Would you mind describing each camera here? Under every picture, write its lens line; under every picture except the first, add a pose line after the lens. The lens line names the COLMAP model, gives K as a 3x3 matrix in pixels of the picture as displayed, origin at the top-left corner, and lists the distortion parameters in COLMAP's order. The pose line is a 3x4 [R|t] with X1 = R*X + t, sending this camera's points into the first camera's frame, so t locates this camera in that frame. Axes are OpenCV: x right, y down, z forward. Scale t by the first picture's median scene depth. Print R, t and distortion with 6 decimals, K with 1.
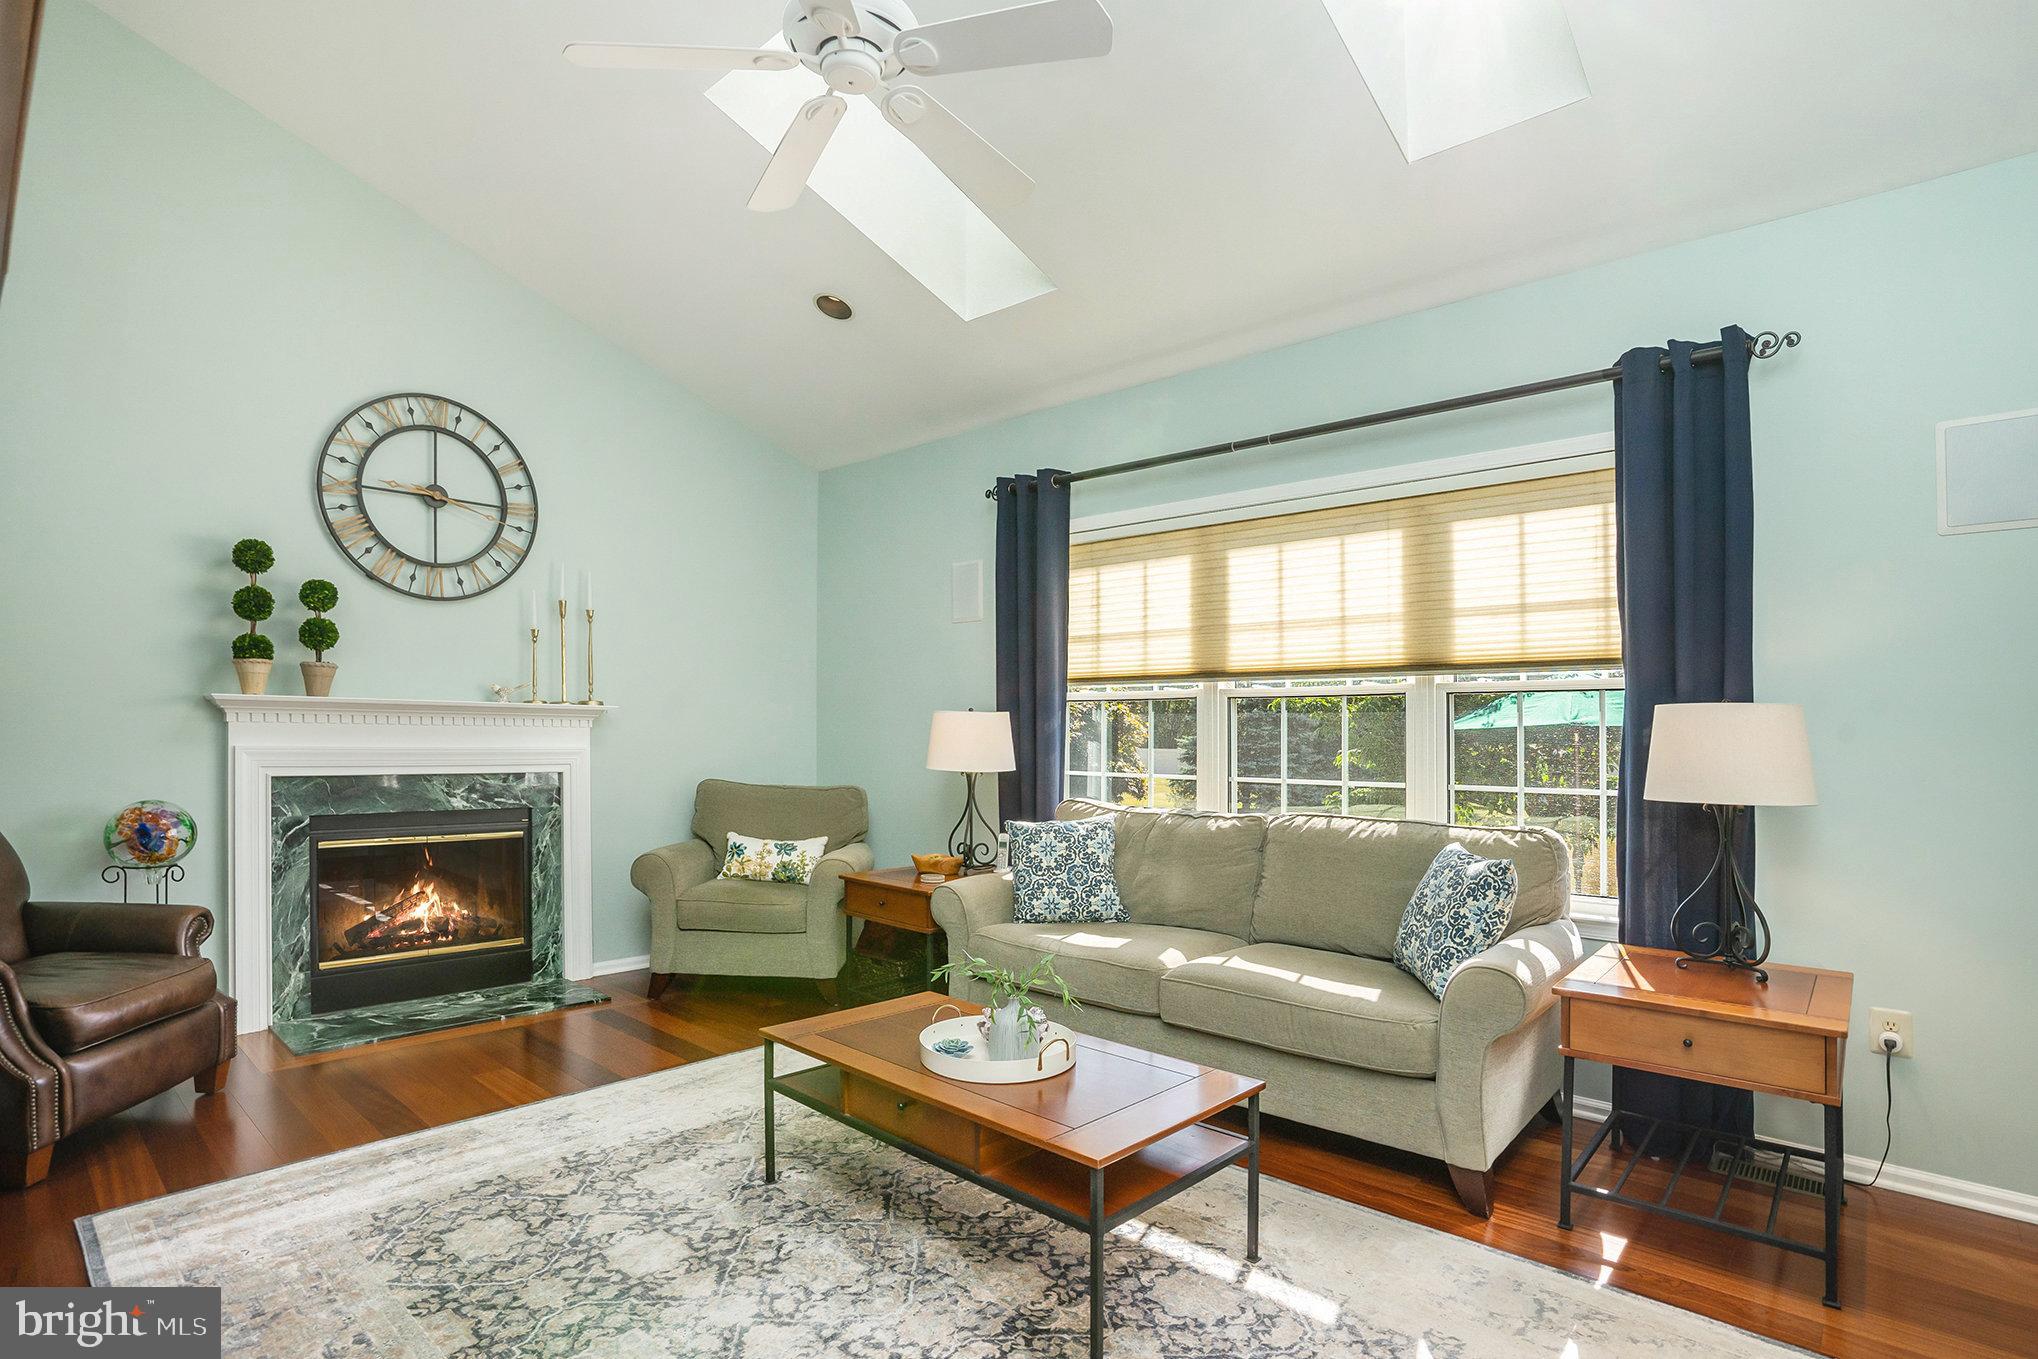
lens RADIAL K [[1047.0, 0, 1040.0], [0, 1047.0, 727.1], [0, 0, 1]] dist [-0.088339, 0.062786]
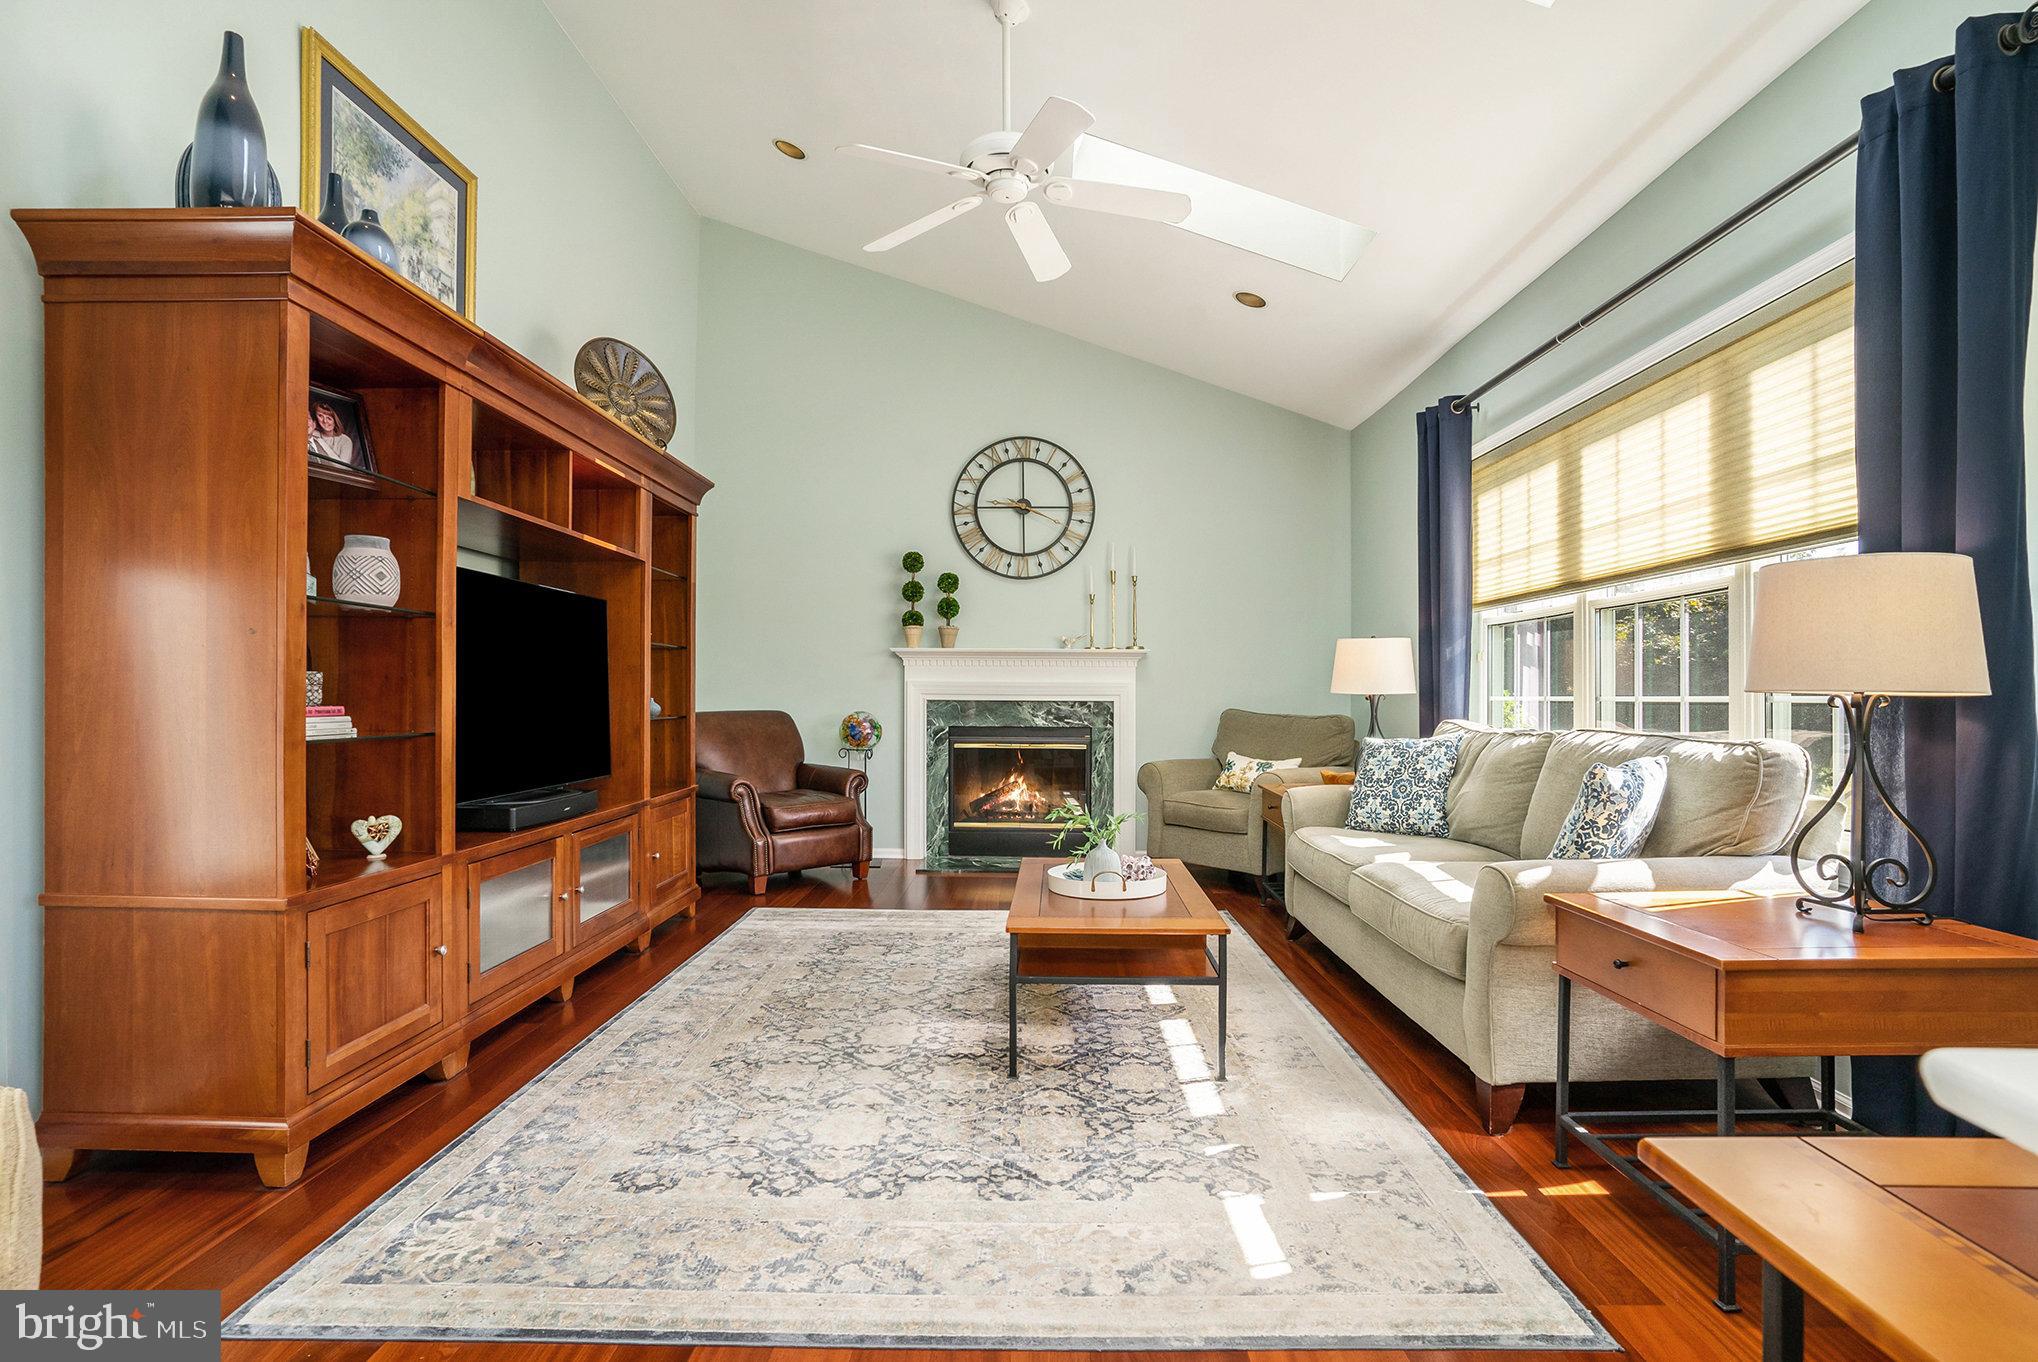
lens RADIAL K [[1055.3, 0, 1019.0], [0, 1055.3, 681.0], [0, 0, 1]] dist [0.000765, 0.001462]
pose [[0.667074, -0.018342, -0.744766, 0.538636], [0.009341, 0.999824, -0.016257, 0.045363], [0.744933, 0.003888, 0.667128, 0.010450]]
